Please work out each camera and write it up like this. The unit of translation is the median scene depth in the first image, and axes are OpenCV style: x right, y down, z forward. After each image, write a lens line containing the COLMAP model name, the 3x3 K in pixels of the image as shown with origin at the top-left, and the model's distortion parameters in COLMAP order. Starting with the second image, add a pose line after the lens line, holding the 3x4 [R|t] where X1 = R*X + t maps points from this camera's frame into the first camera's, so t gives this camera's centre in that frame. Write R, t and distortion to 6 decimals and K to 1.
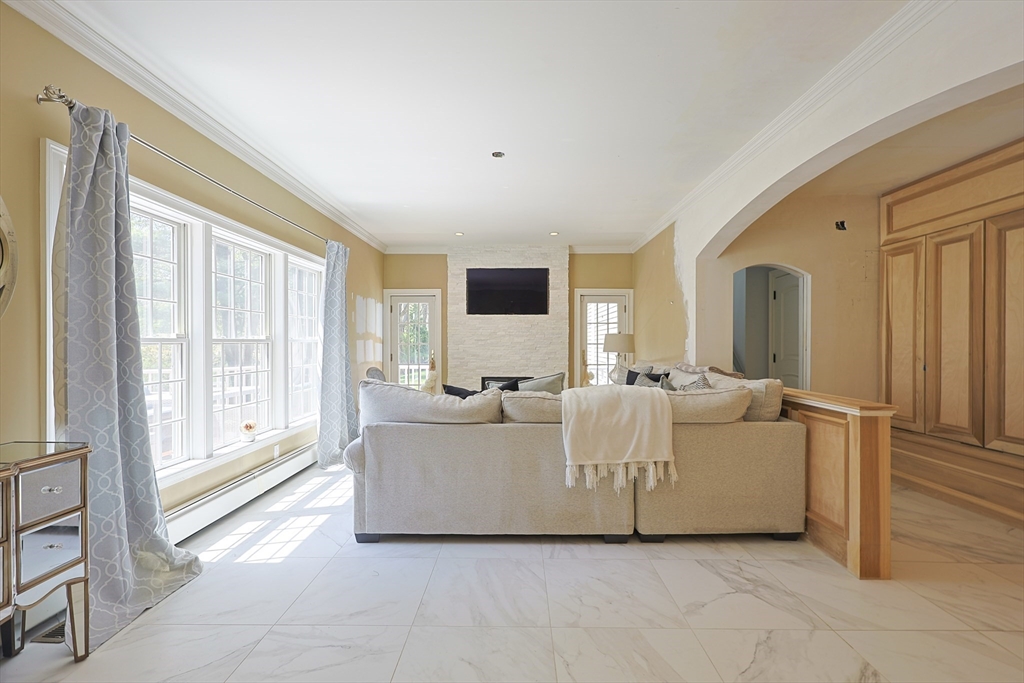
lens RADIAL K [[436.0, 0, 512.0], [0, 436.0, 341.5], [0, 0, 1]] dist [0.001318, 0.000084]
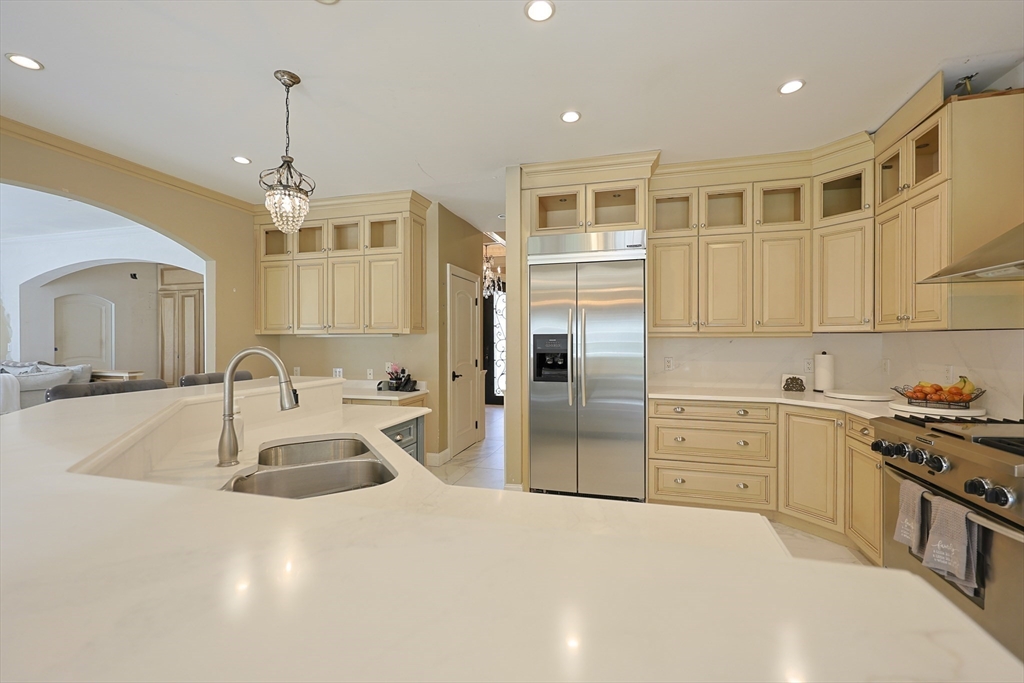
lens RADIAL K [[436.0, 0, 512.0], [0, 436.0, 341.5], [0, 0, 1]] dist [0.001318, 0.000084]
pose [[0.262984, -0.008074, 0.964766, -0.570233], [0.000906, 0.999967, 0.008121, -0.023892], [-0.964800, -0.001261, 0.262982, -0.984446]]
